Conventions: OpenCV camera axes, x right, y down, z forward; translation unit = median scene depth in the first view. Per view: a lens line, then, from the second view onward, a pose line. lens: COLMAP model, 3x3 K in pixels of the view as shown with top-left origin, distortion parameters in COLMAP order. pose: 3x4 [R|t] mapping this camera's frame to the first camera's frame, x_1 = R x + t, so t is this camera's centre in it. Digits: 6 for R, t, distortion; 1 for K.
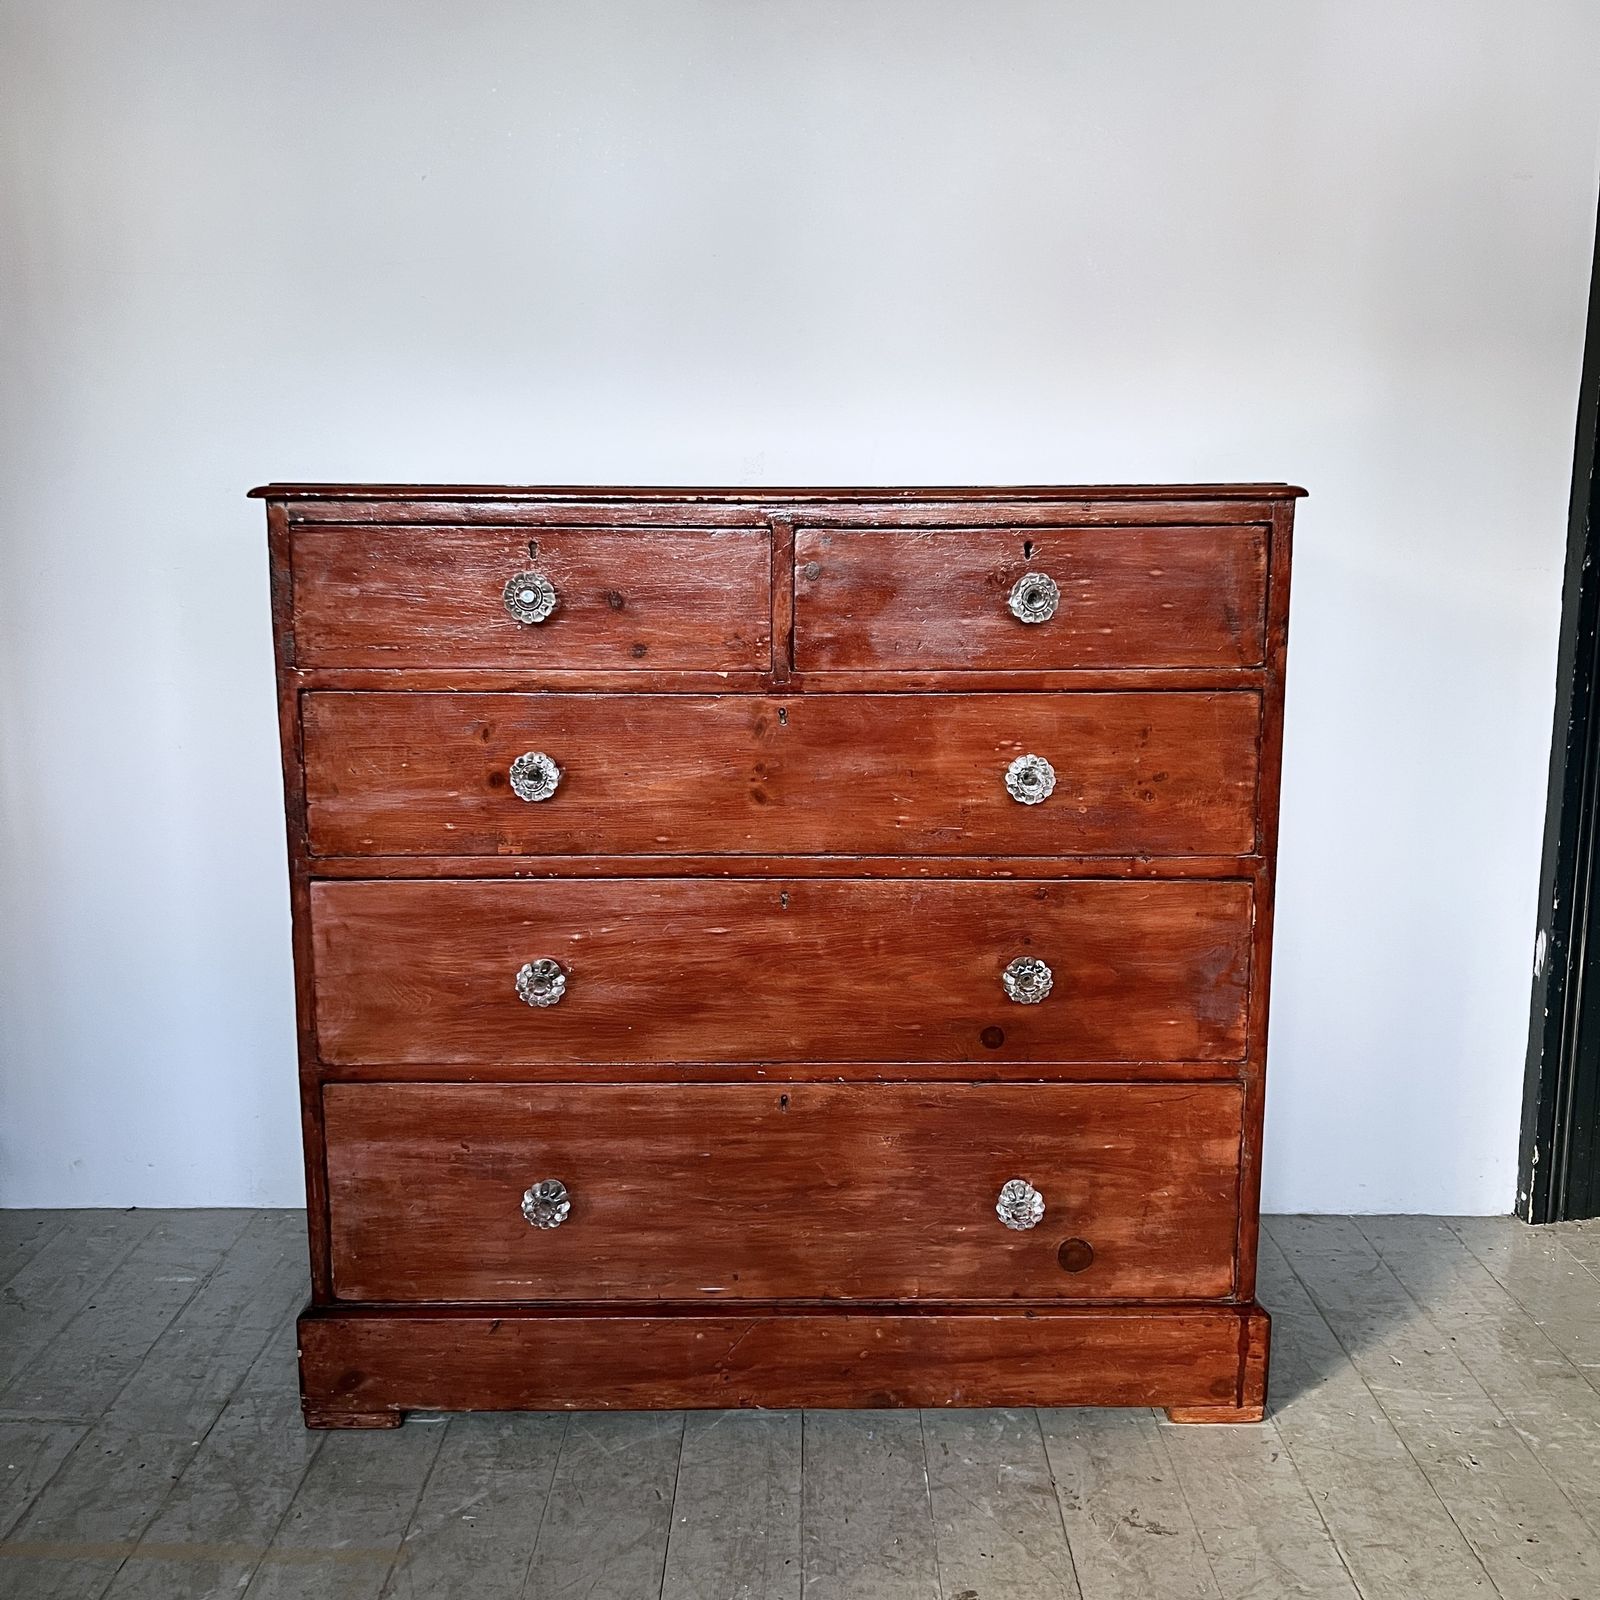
lens RADIAL K [[1615.6, 0, 775.6], [0, 1615.6, 791.8], [0, 0, 1]] dist [0.082263, -0.111506]
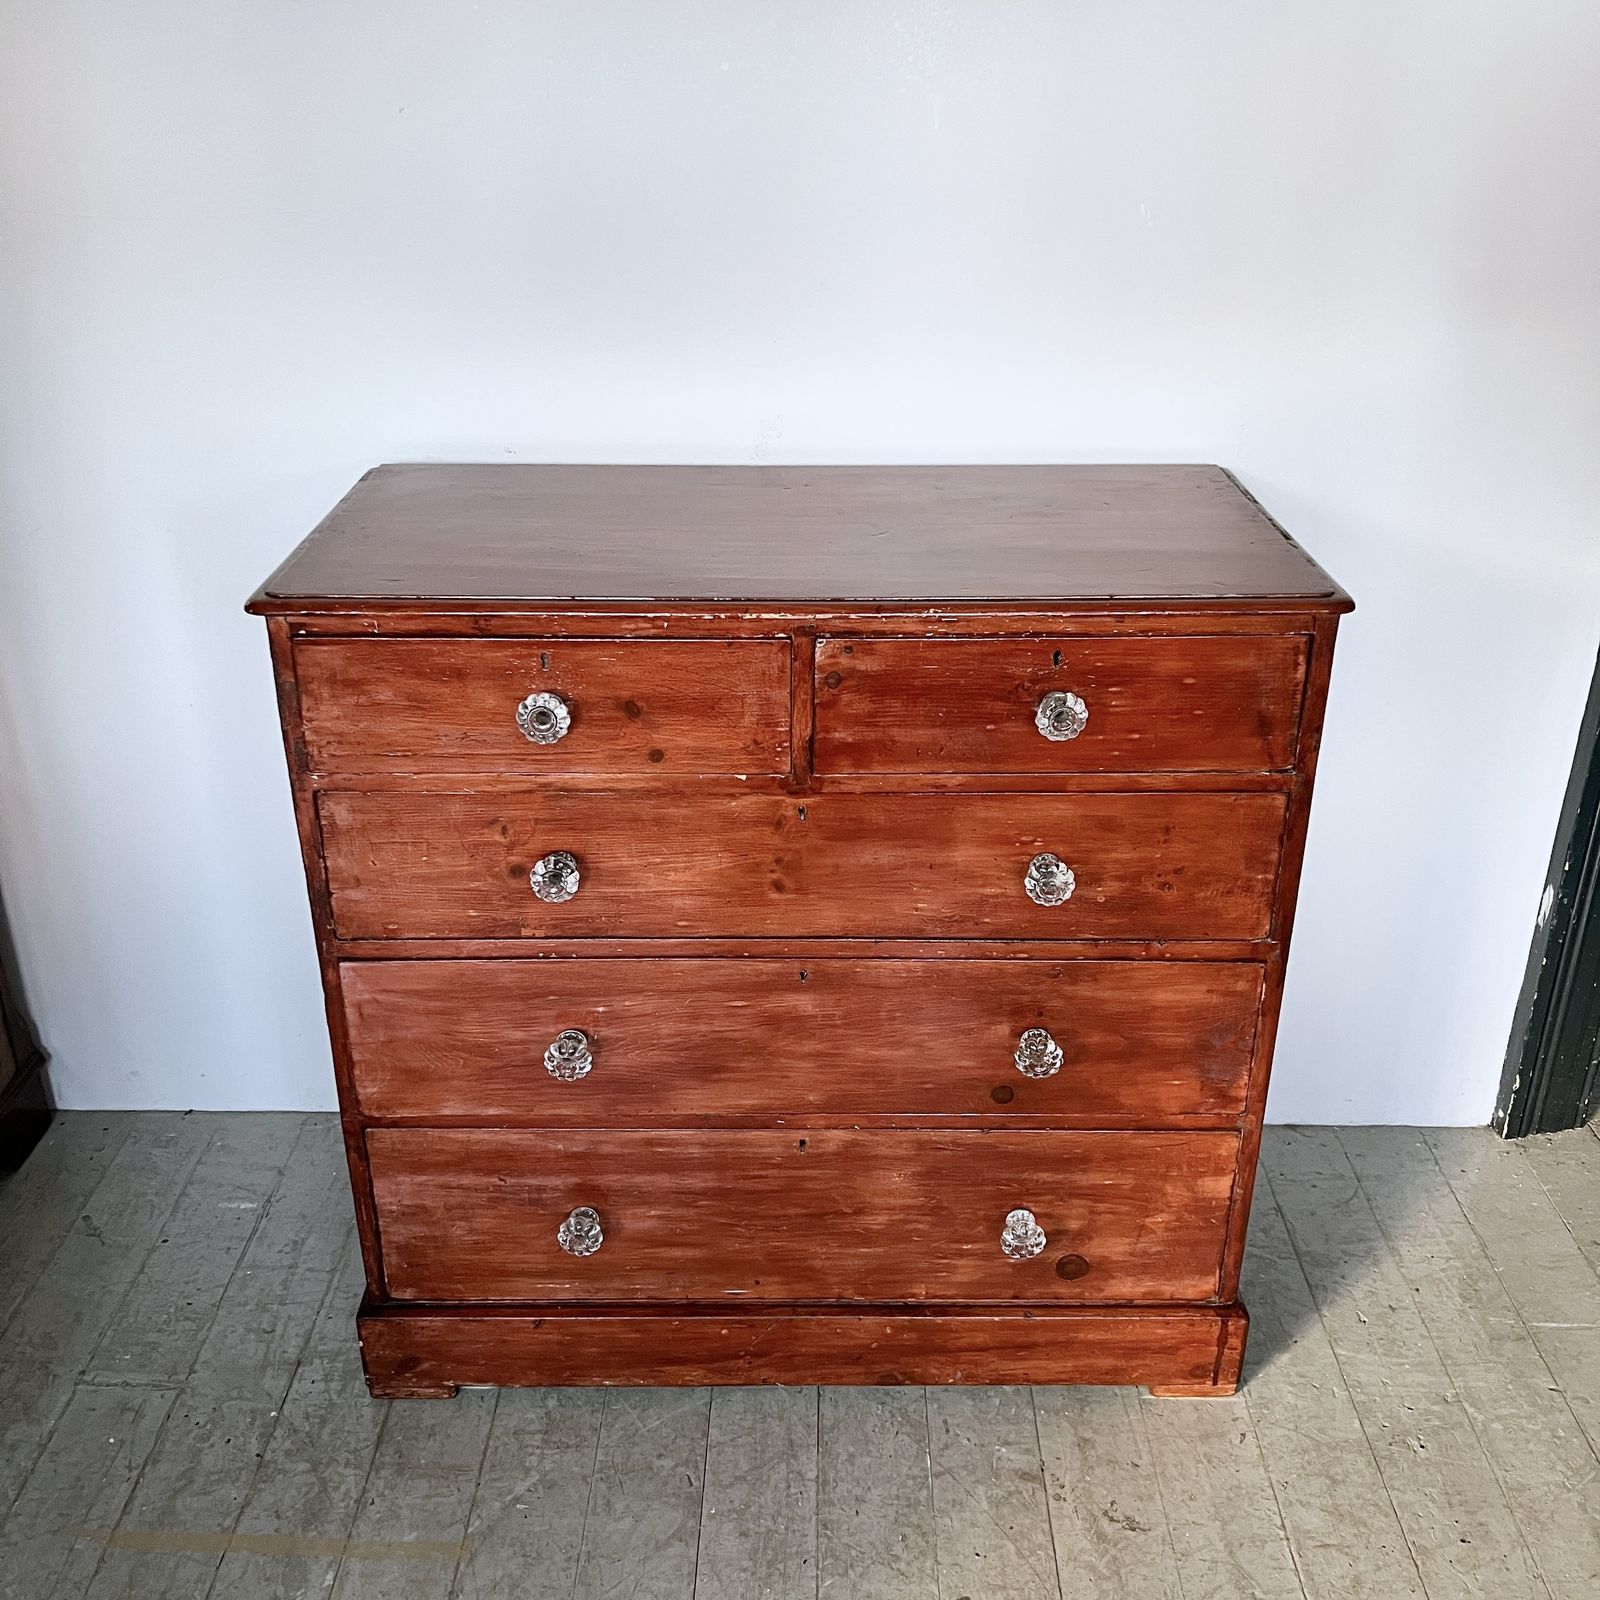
lens RADIAL K [[1620.0, 0, 776.3], [0, 1620.0, 795.6], [0, 0, 1]] dist [0.080962, -0.121331]
pose [[0.999969, 0.000741, -0.007846, -0.003626], [0.001431, 0.961951, 0.273219, -0.315906], [0.007750, -0.273222, 0.961920, 0.045009]]
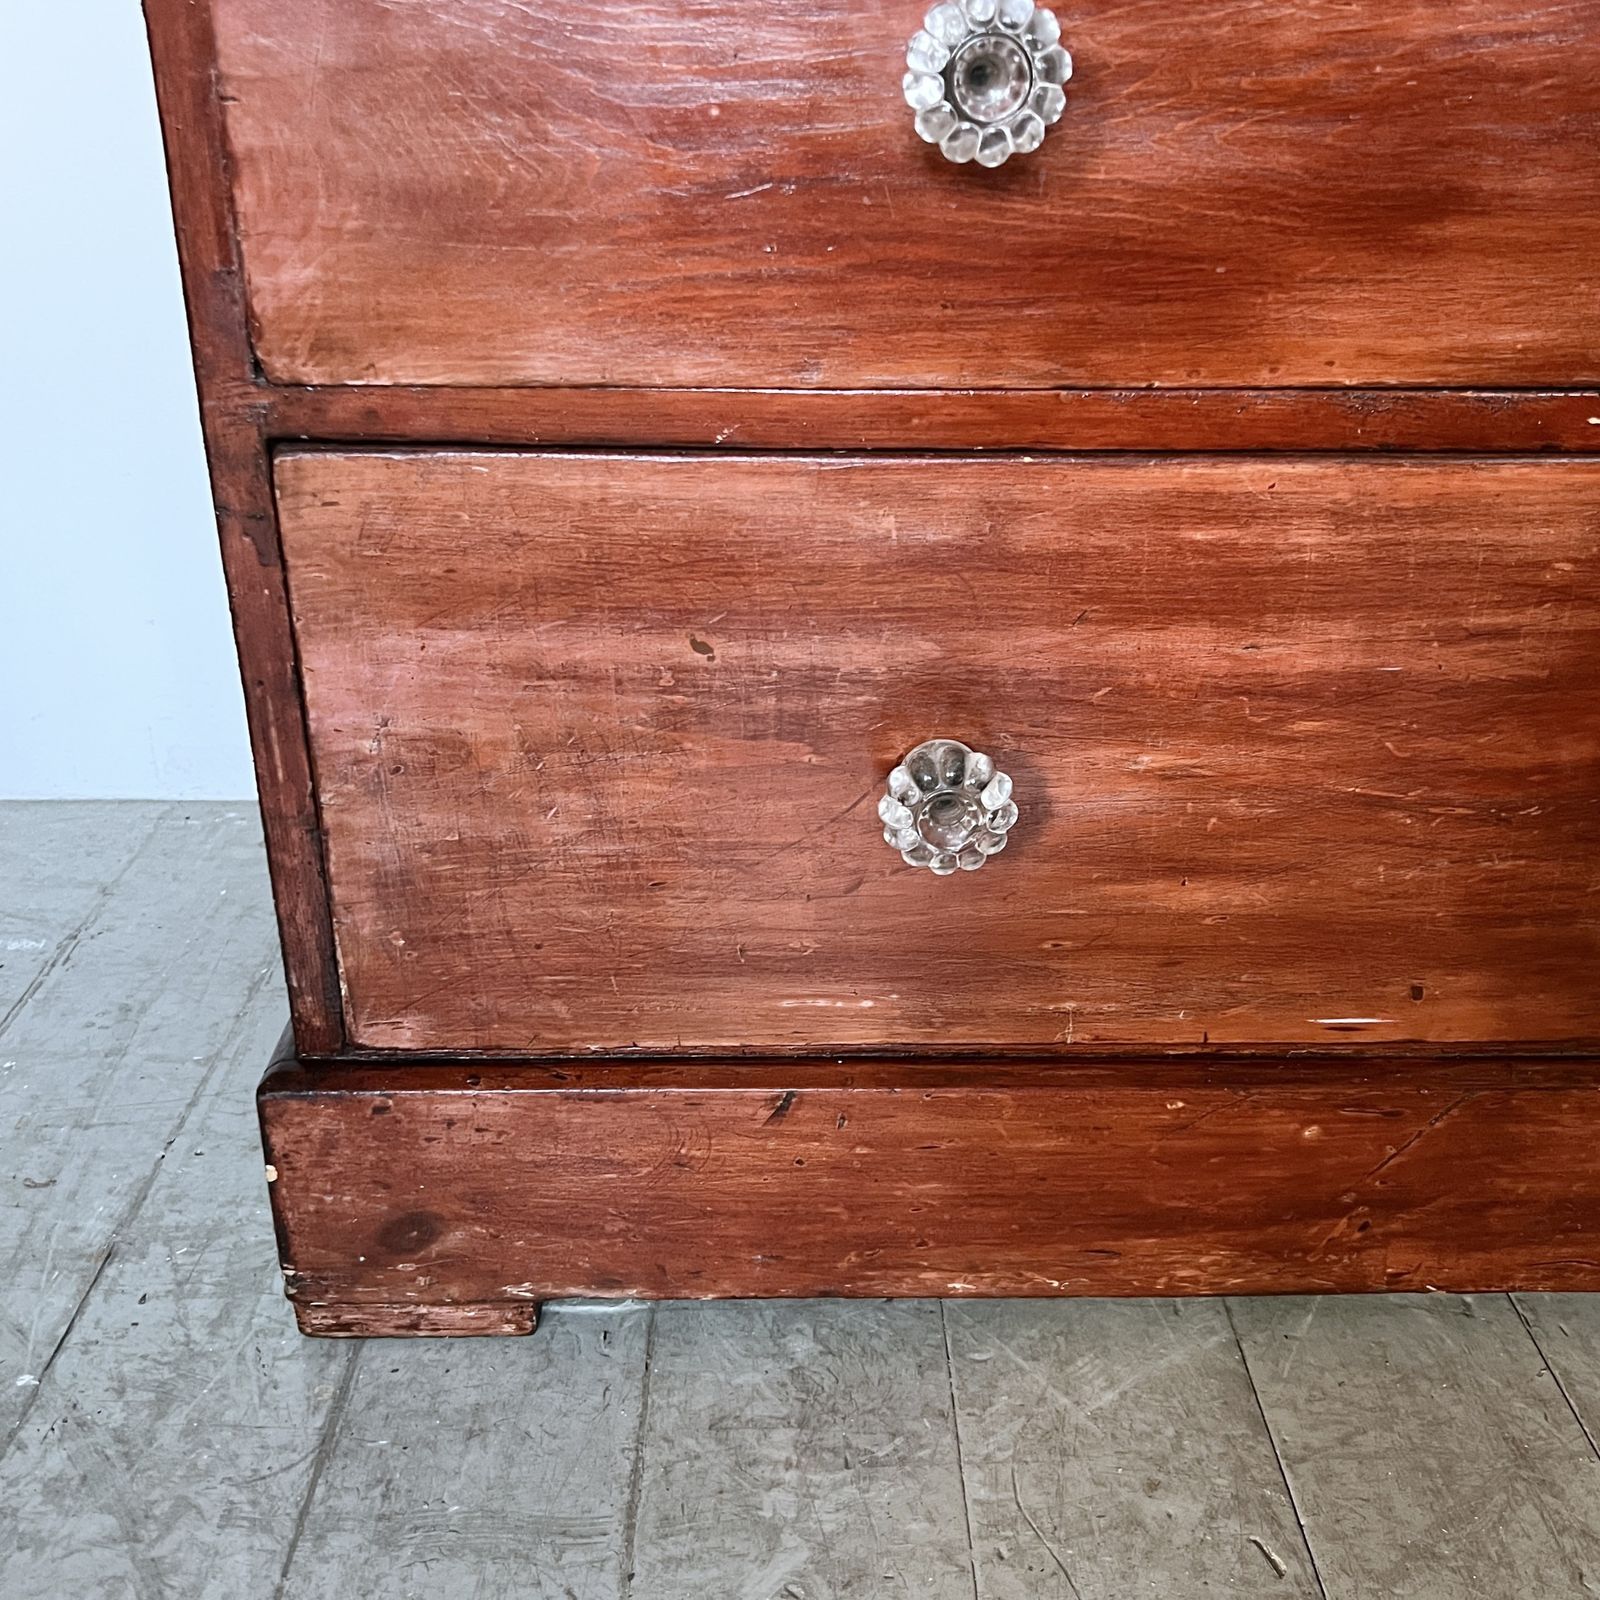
lens RADIAL K [[1667.2, 0, 772.3], [0, 1667.2, 823.0], [0, 0, 1]] dist [0.107824, -0.216791]
pose [[0.999876, -0.000931, 0.015720, -0.182191], [-0.003314, 0.963449, 0.267871, 0.159569], [-0.015395, -0.267890, 0.963327, 0.648375]]
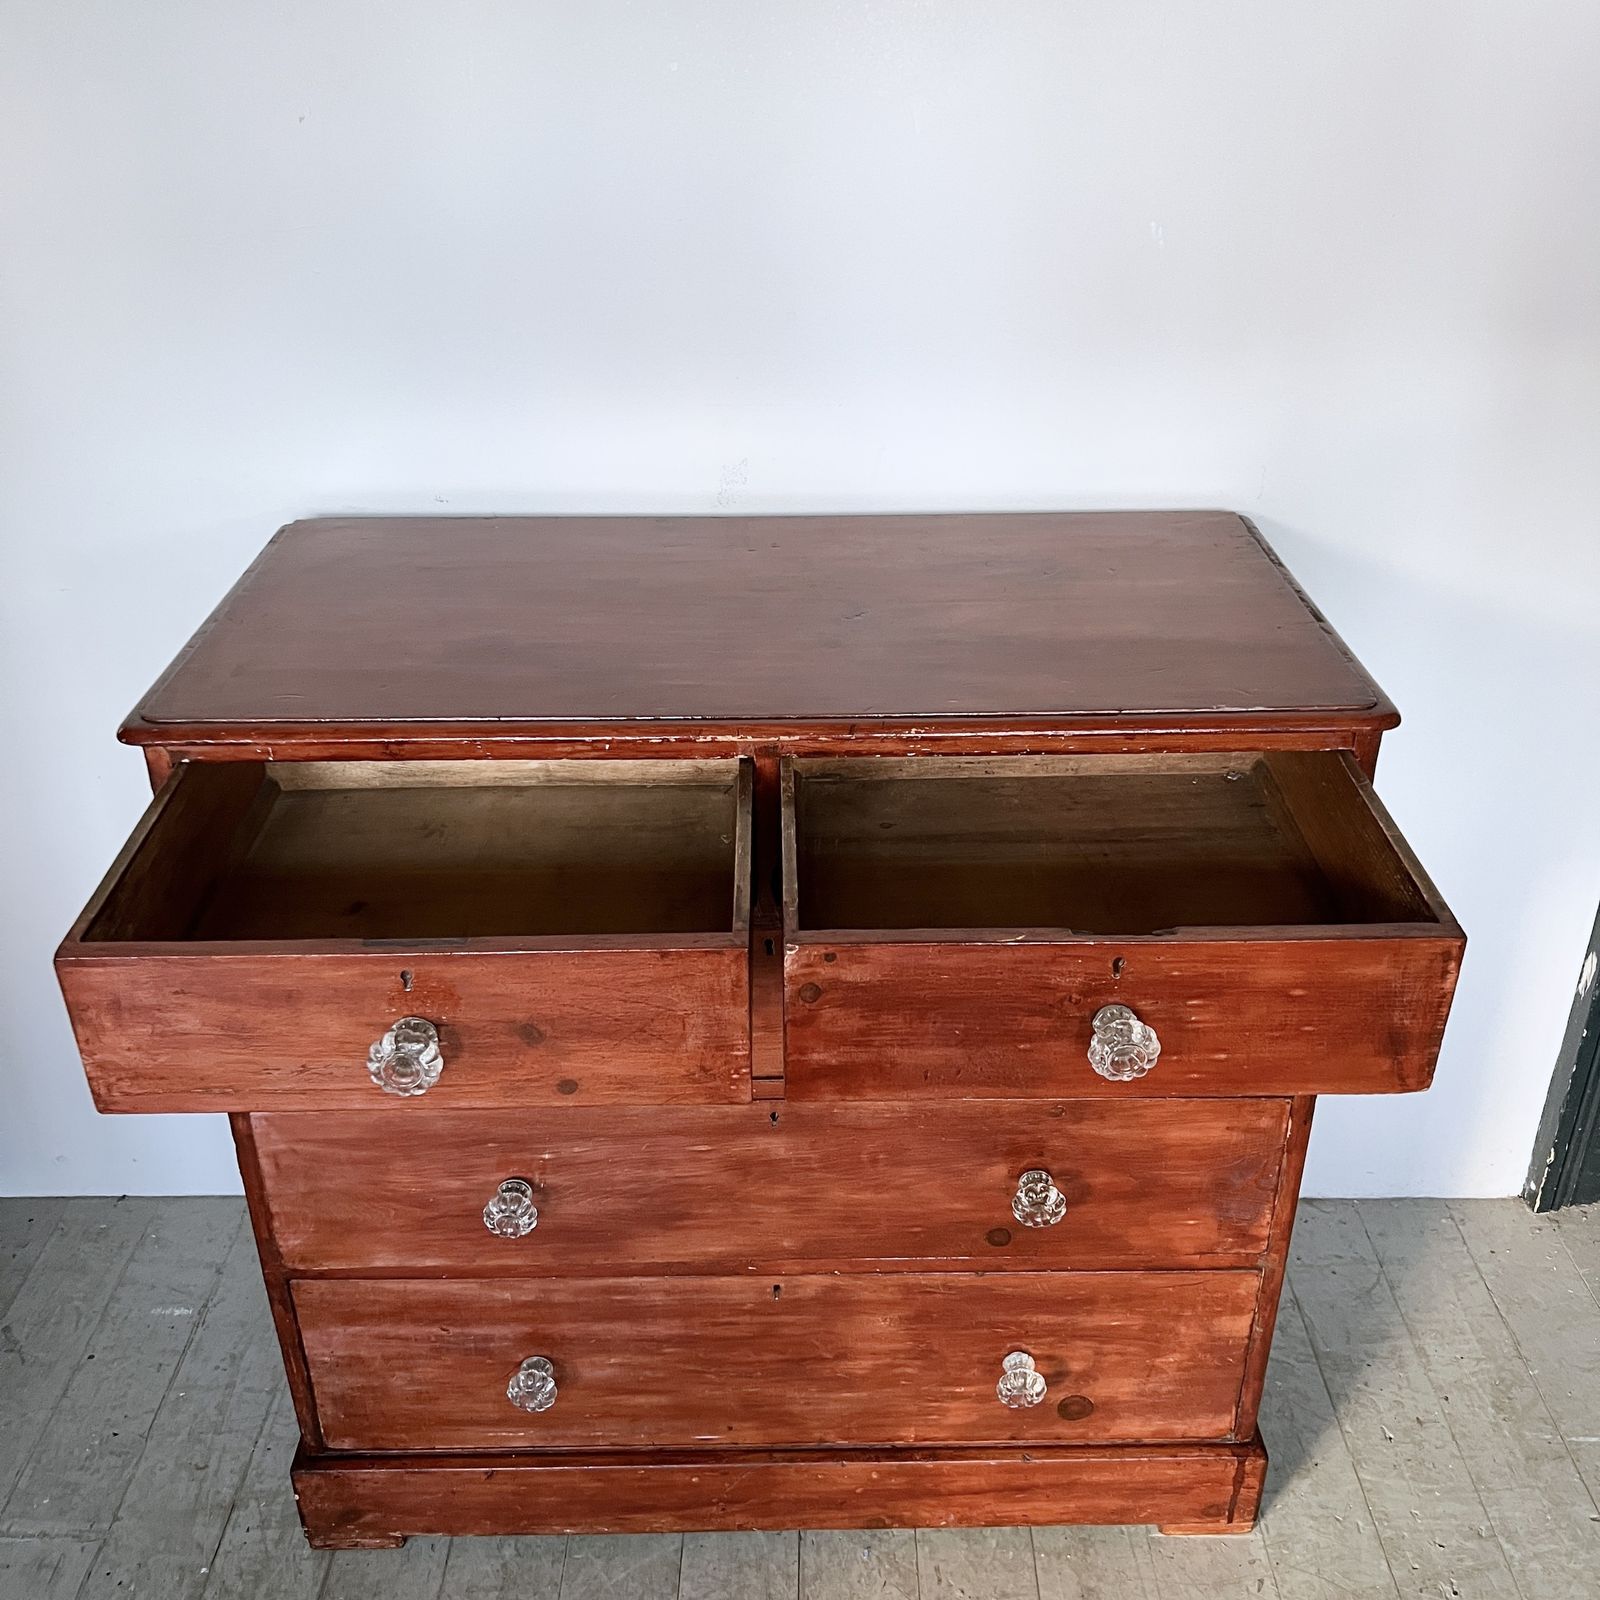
lens RADIAL K [[1635.8, 0, 785.5], [0, 1635.8, 805.6], [0, 0, 1]] dist [0.015864, 0.017508]
pose [[0.999939, -0.011003, -0.000105, 0.013537], [0.010432, 0.944937, 0.327087, -0.389948], [-0.003500, -0.327068, 0.944994, 0.187167]]
